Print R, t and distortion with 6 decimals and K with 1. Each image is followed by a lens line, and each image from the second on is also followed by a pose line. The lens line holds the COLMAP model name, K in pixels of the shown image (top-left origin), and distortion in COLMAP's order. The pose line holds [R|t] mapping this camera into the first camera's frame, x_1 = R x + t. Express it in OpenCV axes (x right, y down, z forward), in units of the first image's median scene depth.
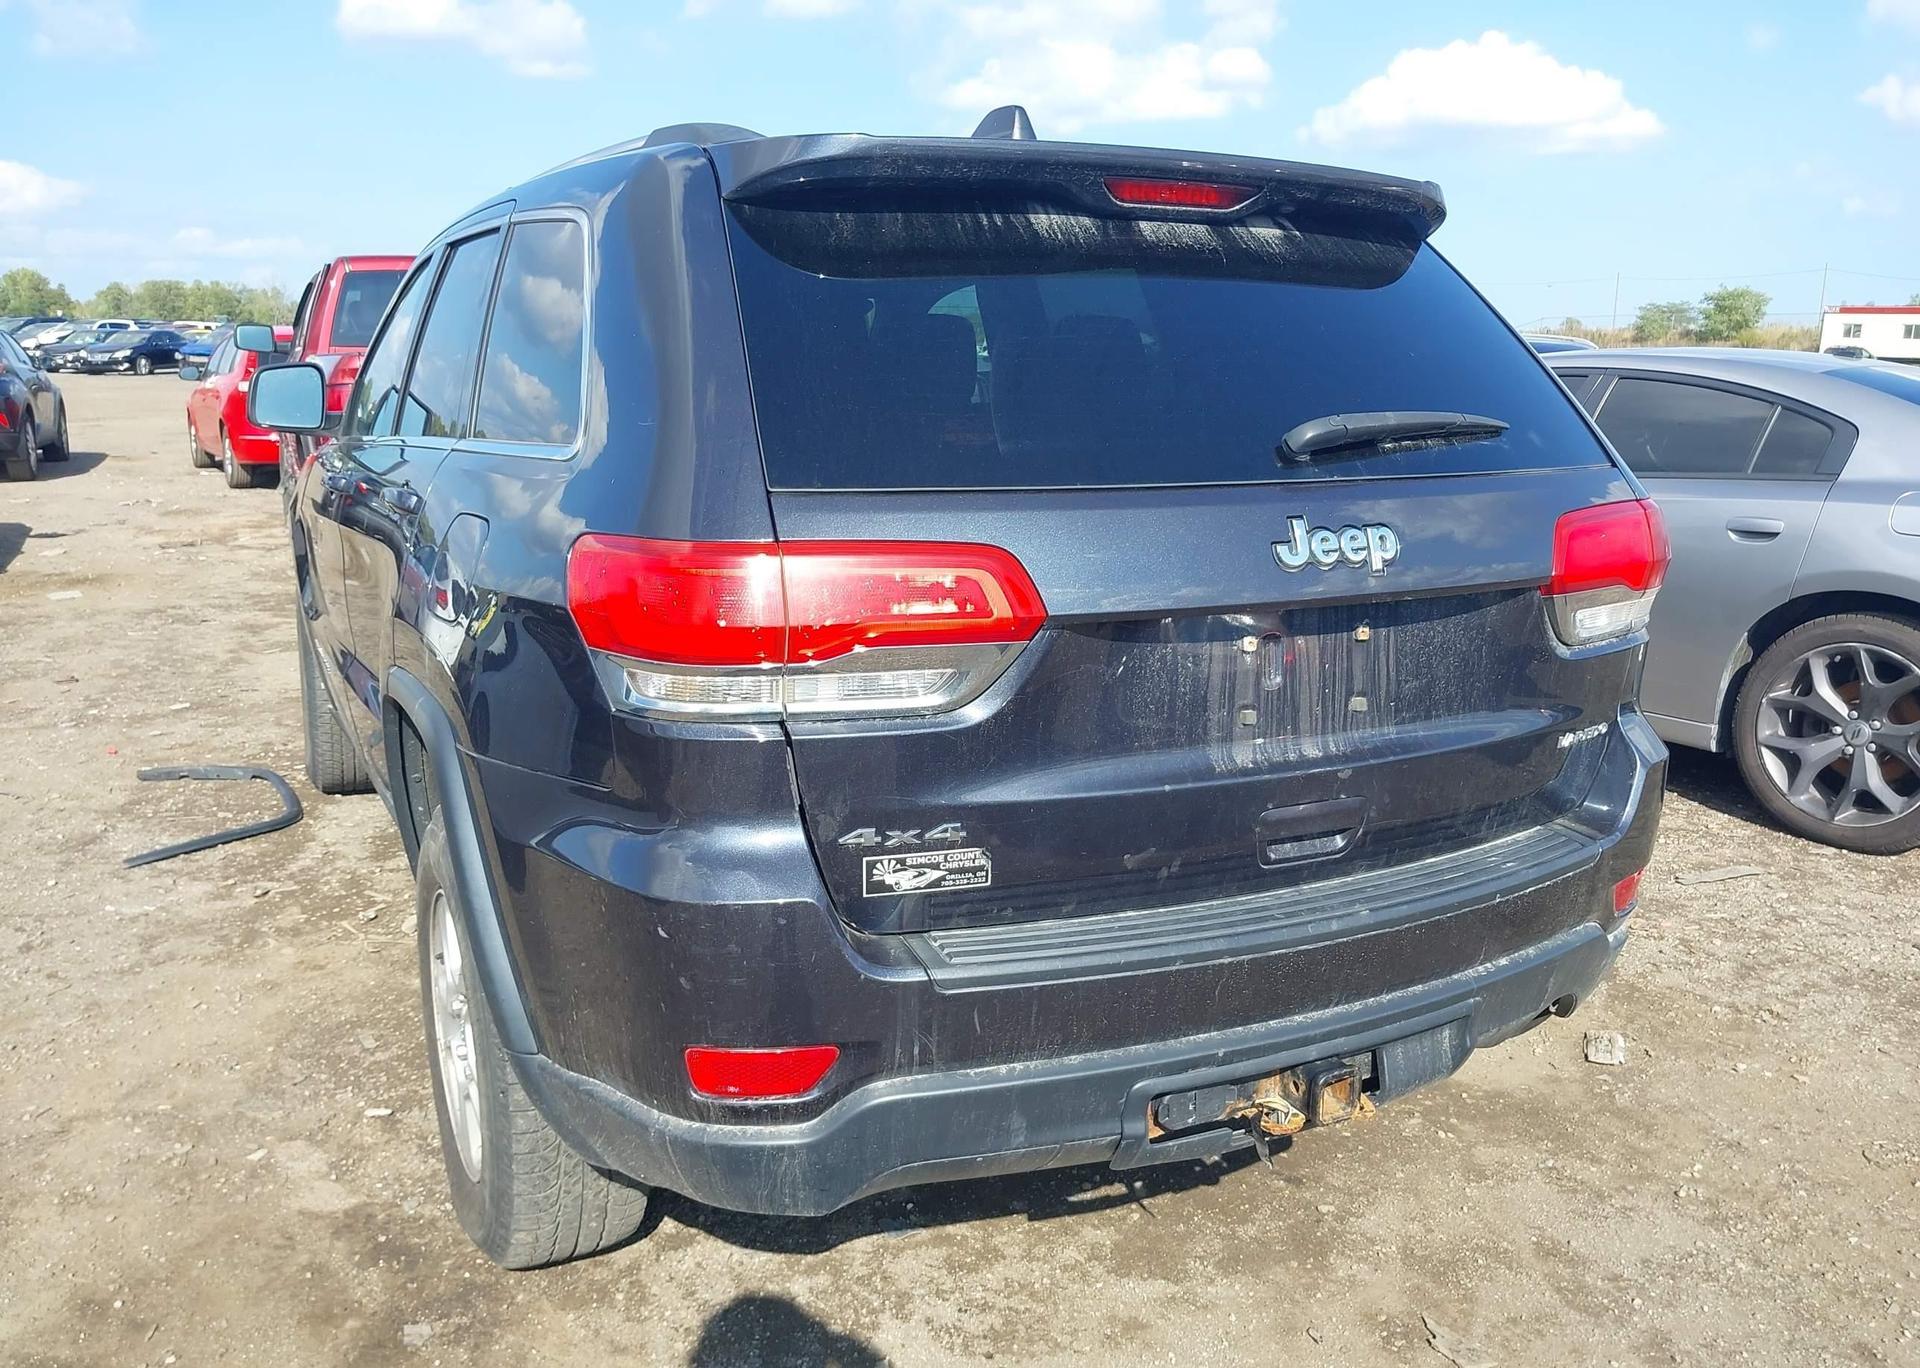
lens RADIAL K [[1561.2, 0, 969.4], [0, 1561.2, 659.7], [0, 0, 1]] dist [0.002813, -0.007116]
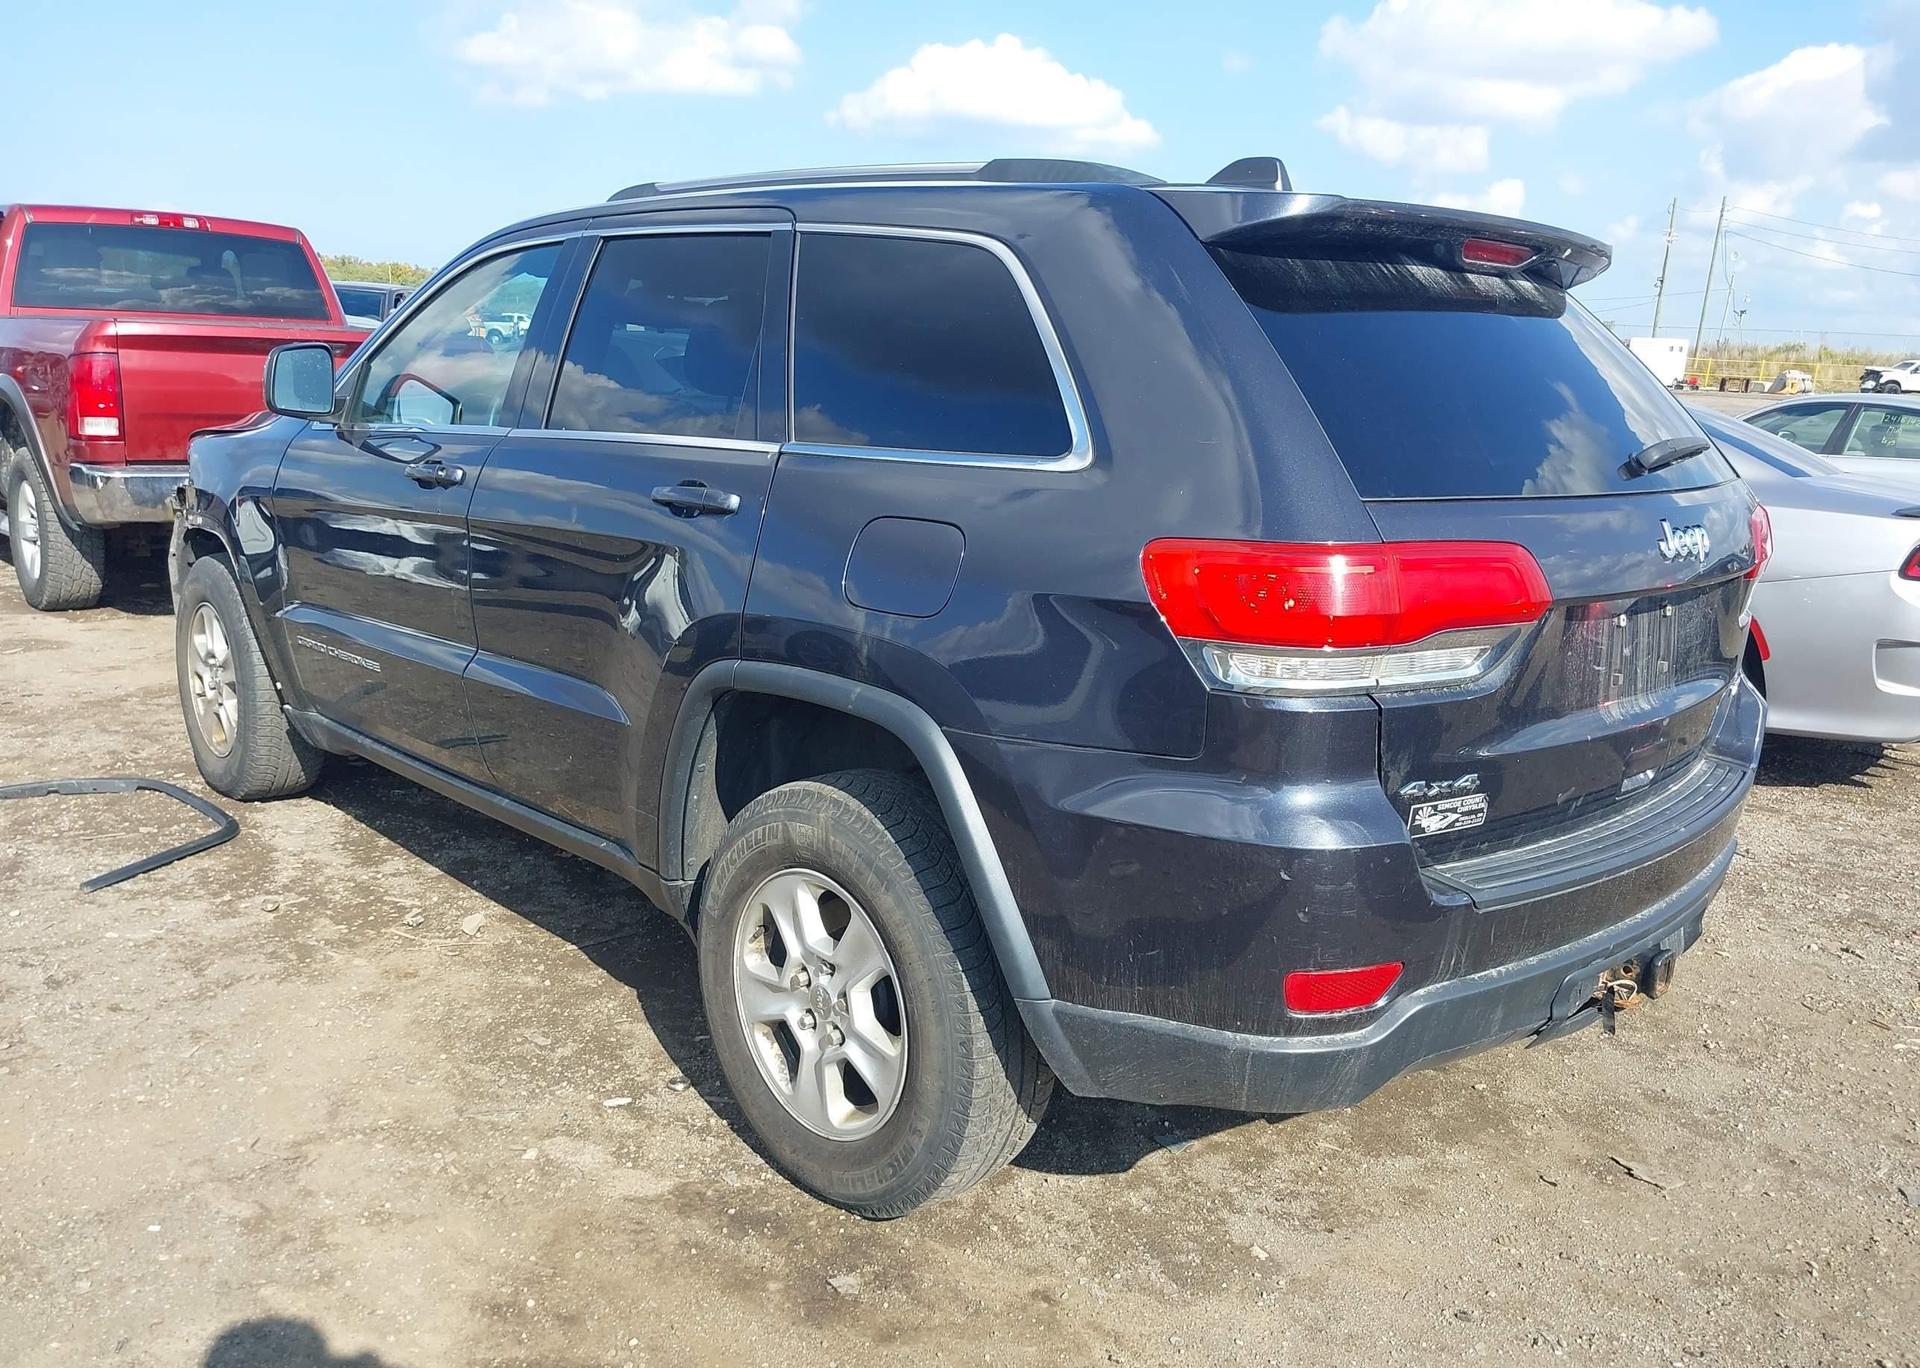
lens RADIAL K [[1555.5, 0, 969.4], [0, 1555.5, 664.2], [0, 0, 1]] dist [0.005149, -0.008572]
pose [[0.954459, -0.028441, 0.296985, -0.542824], [0.023177, 0.999506, 0.021233, -0.011723], [-0.297442, -0.013383, 0.954646, -0.031993]]
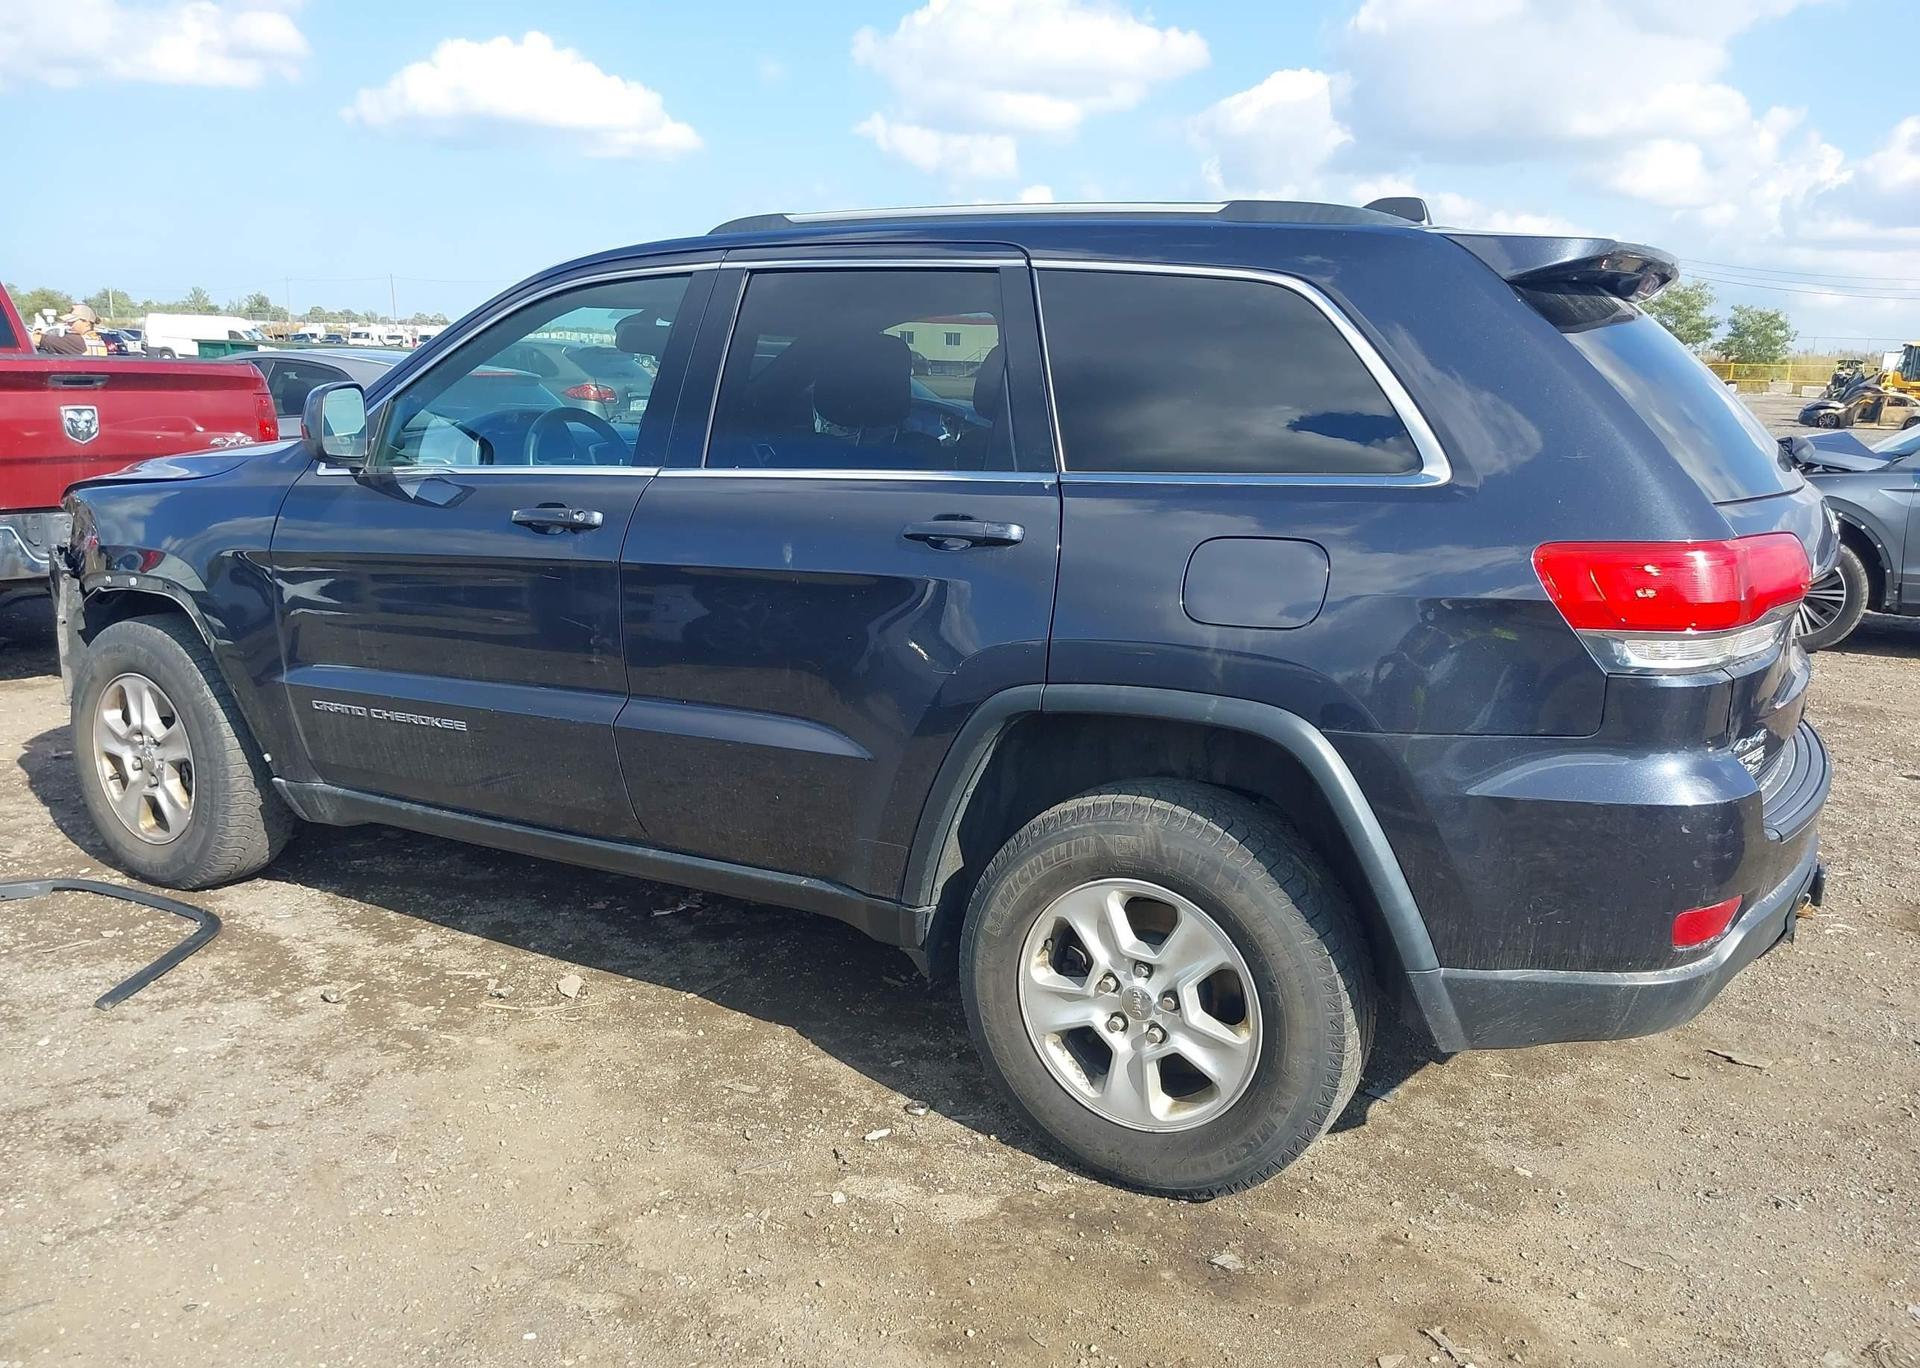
lens RADIAL K [[1561.2, 0, 969.4], [0, 1561.2, 659.7], [0, 0, 1]] dist [0.002813, -0.007116]
pose [[0.831817, -0.093548, 0.547110, -1.023901], [0.091206, 0.995333, 0.031519, -0.052011], [-0.547505, 0.023682, 0.836467, 0.137285]]
